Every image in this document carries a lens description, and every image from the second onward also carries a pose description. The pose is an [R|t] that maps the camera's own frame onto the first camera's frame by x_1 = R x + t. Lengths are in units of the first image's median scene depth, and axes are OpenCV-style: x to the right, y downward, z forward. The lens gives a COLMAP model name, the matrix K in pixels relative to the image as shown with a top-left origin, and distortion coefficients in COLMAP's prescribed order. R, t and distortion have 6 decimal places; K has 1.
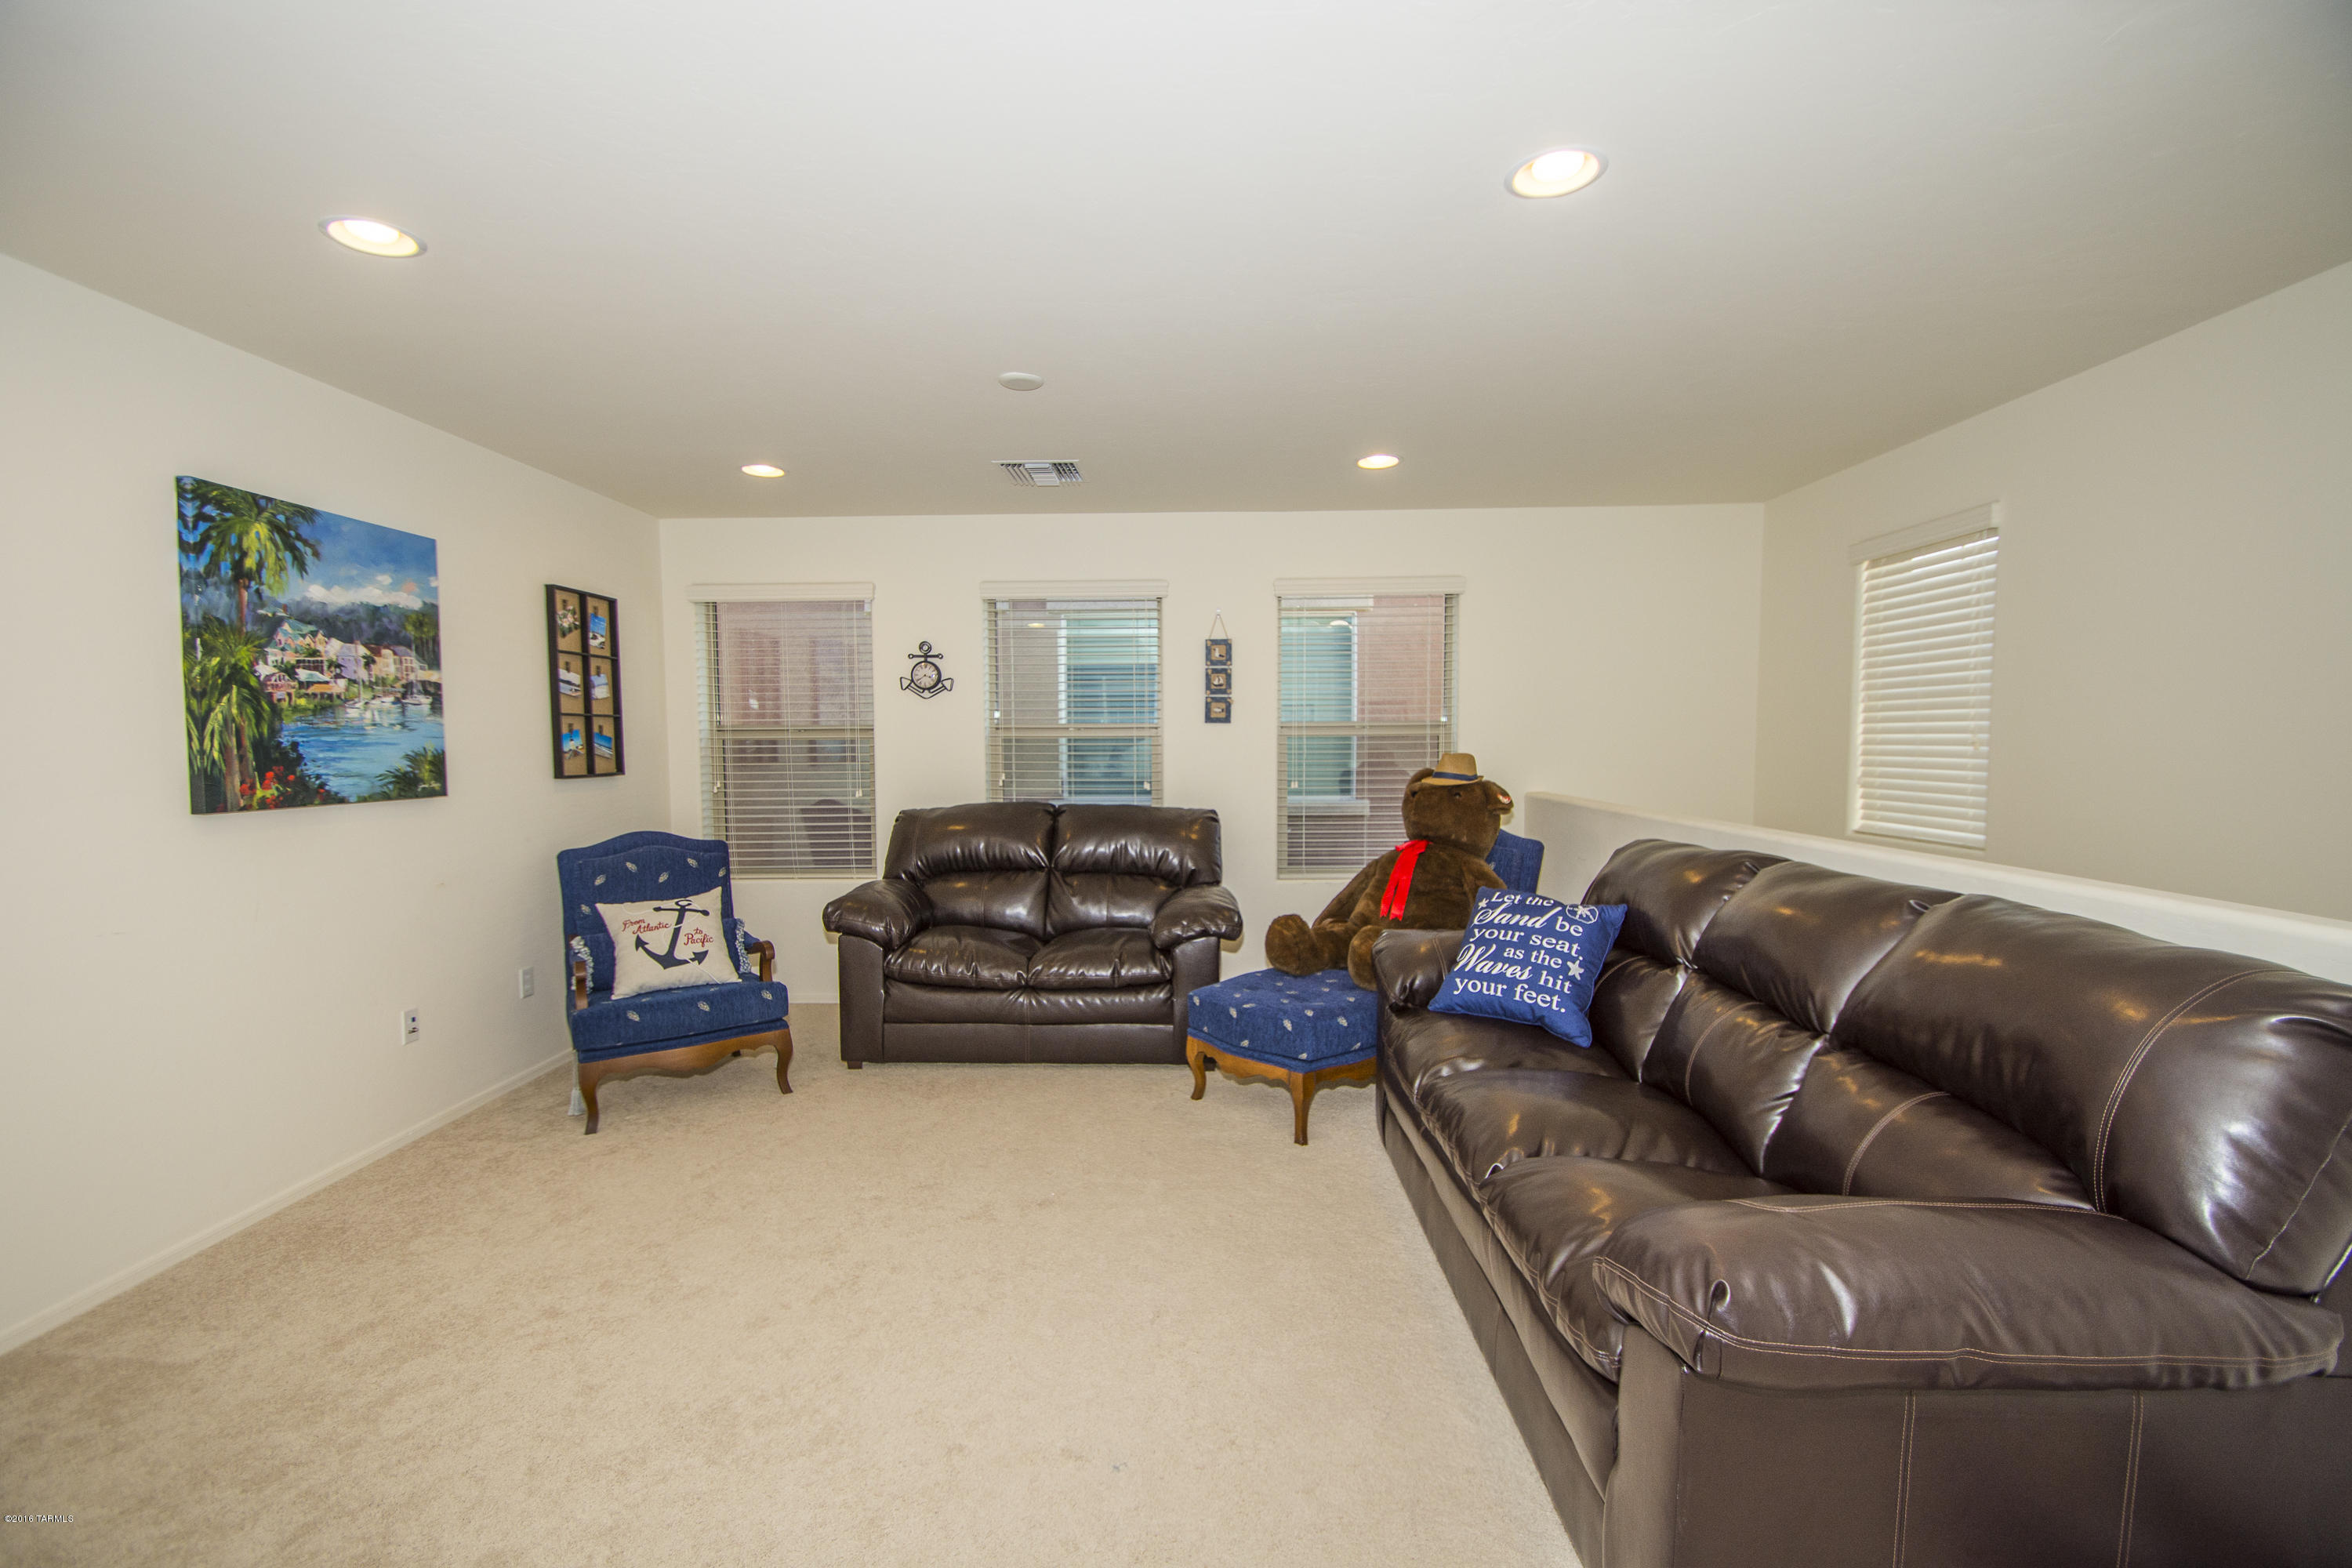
lens RADIAL K [[1032.1, 0, 1177.0], [0, 1032.1, 784.4], [0, 0, 1]] dist [0.007706, -0.007428]
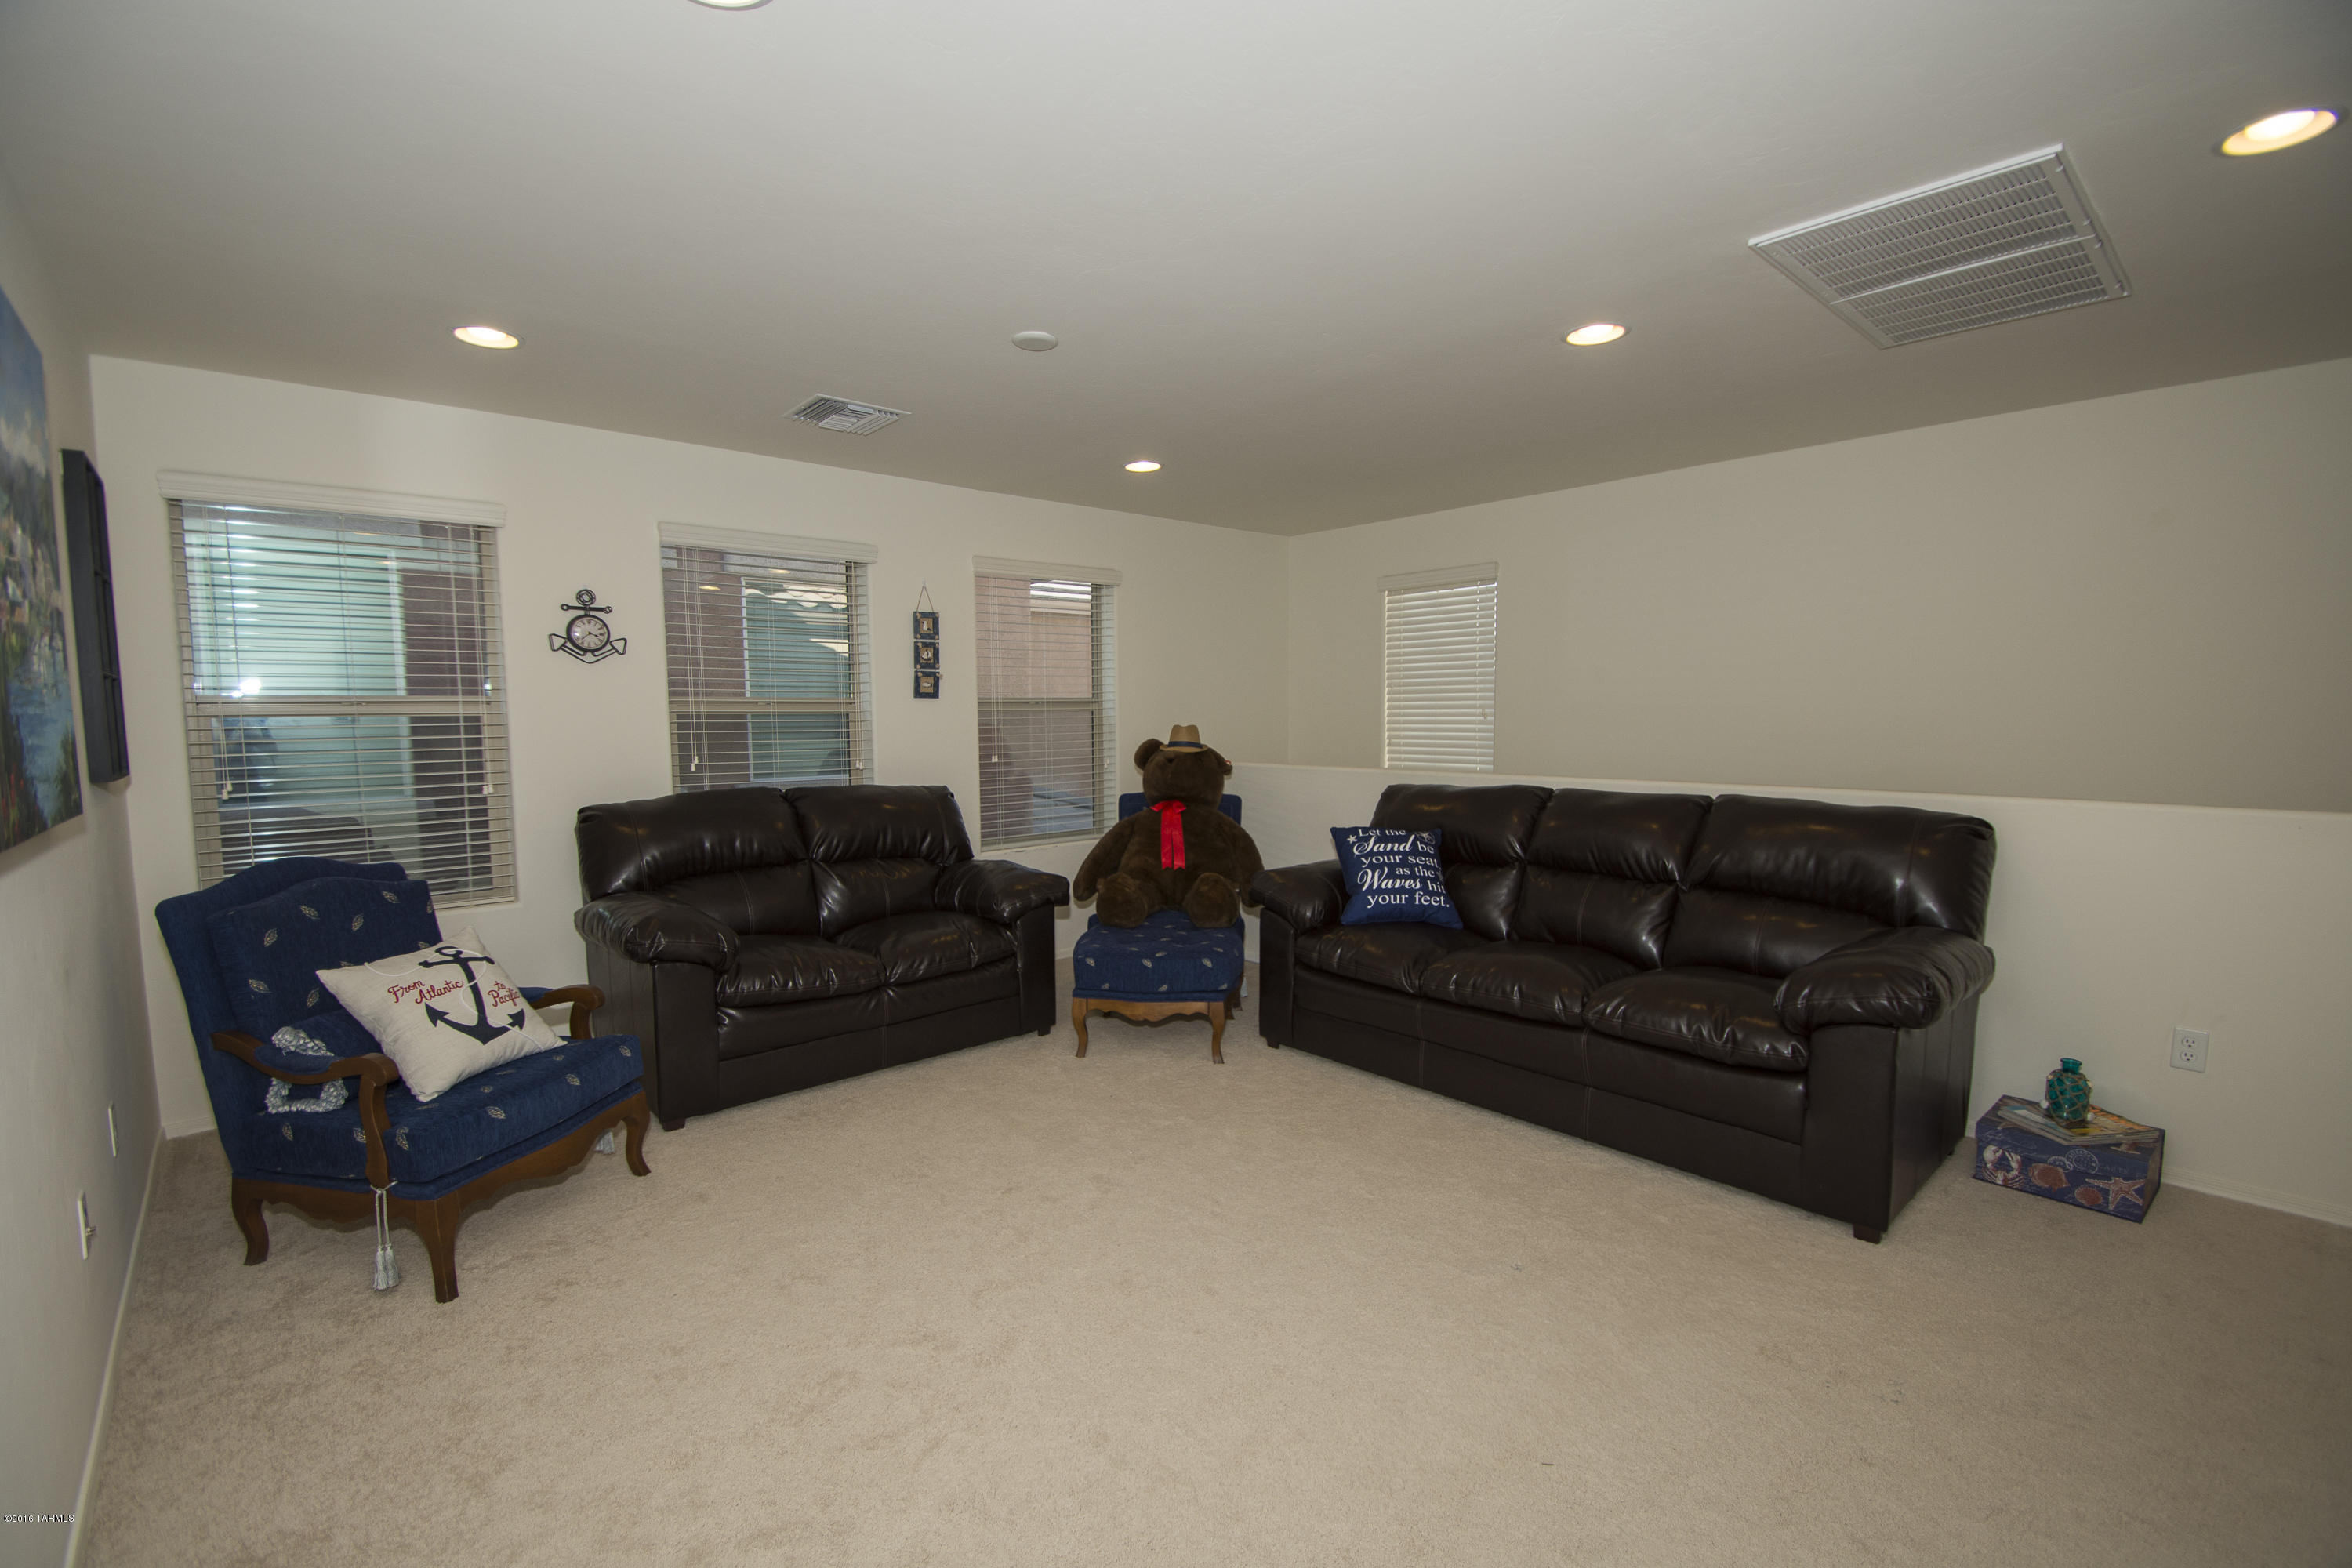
lens RADIAL K [[1032.1, 0, 1179.8], [0, 1032.1, 773.3], [0, 0, 1]] dist [0.007706, -0.007428]
pose [[0.727942, -0.040923, 0.684416, -0.621435], [0.034105, 0.999143, 0.023467, -0.004097], [-0.684790, 0.006259, 0.728714, 0.169169]]
